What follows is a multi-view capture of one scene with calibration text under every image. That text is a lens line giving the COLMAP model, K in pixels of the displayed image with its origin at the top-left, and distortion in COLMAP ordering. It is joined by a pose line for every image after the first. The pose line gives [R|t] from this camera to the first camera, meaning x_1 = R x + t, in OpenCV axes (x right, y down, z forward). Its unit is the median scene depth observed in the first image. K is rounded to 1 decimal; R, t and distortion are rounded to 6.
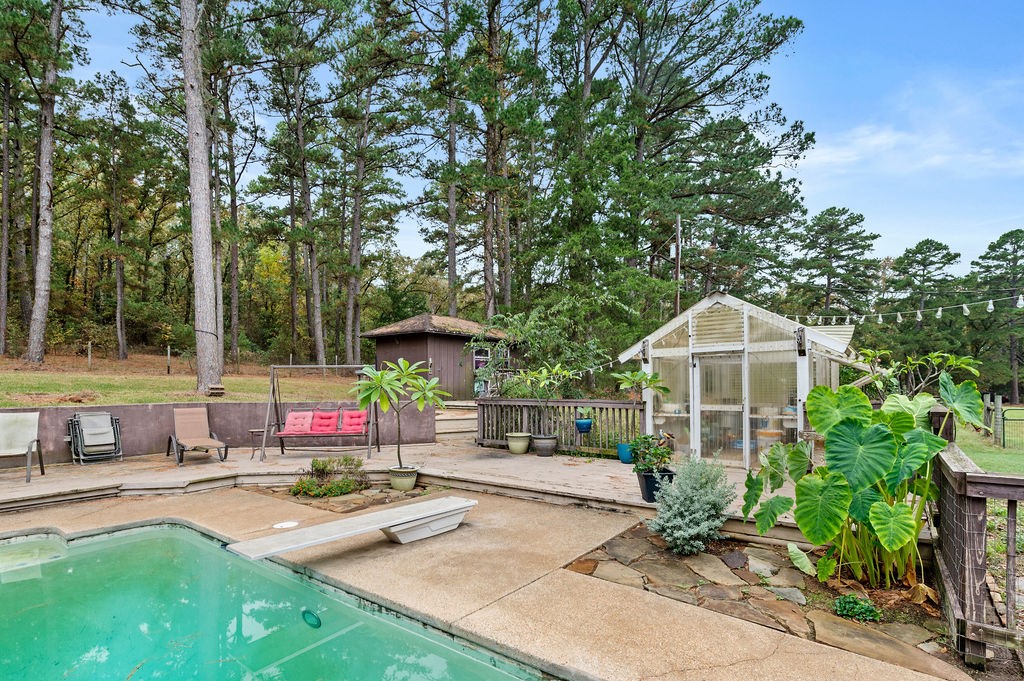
lens RADIAL K [[501.7, 0, 511.3], [0, 501.7, 379.3], [0, 0, 1]] dist [0.001684, 0.000137]
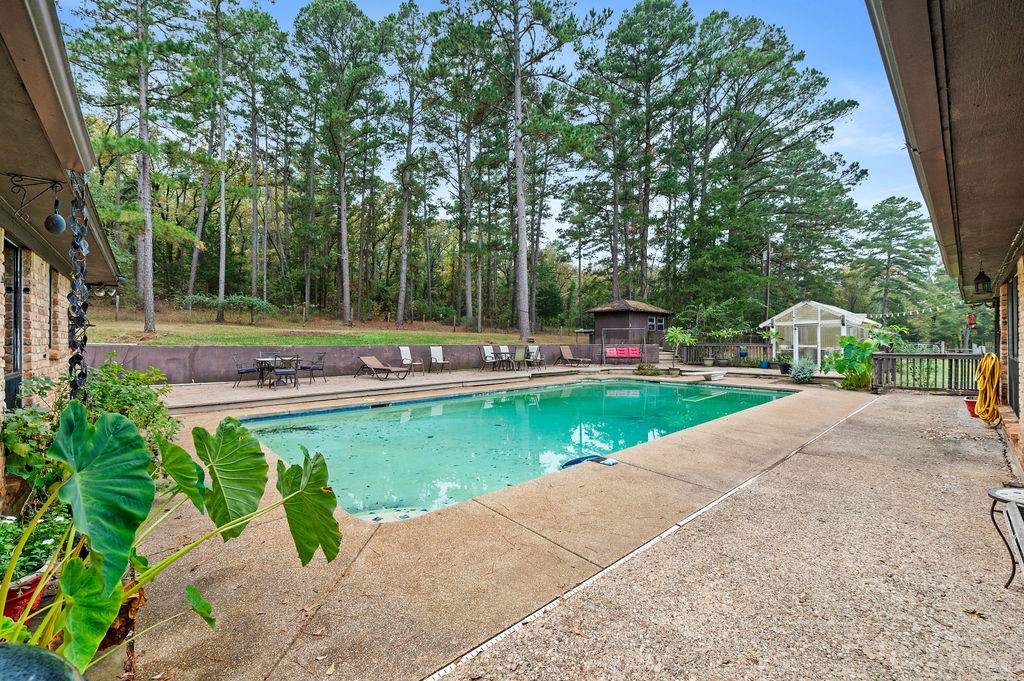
lens RADIAL K [[416.0, 0, 516.7], [0, 416.0, 338.2], [0, 0, 1]] dist [-0.000674, -0.000084]
pose [[0.984321, 0.006782, -0.176256, -0.186975], [-0.006465, 0.999976, 0.002371, 0.006341], [0.176268, -0.001194, 0.984342, -0.375689]]
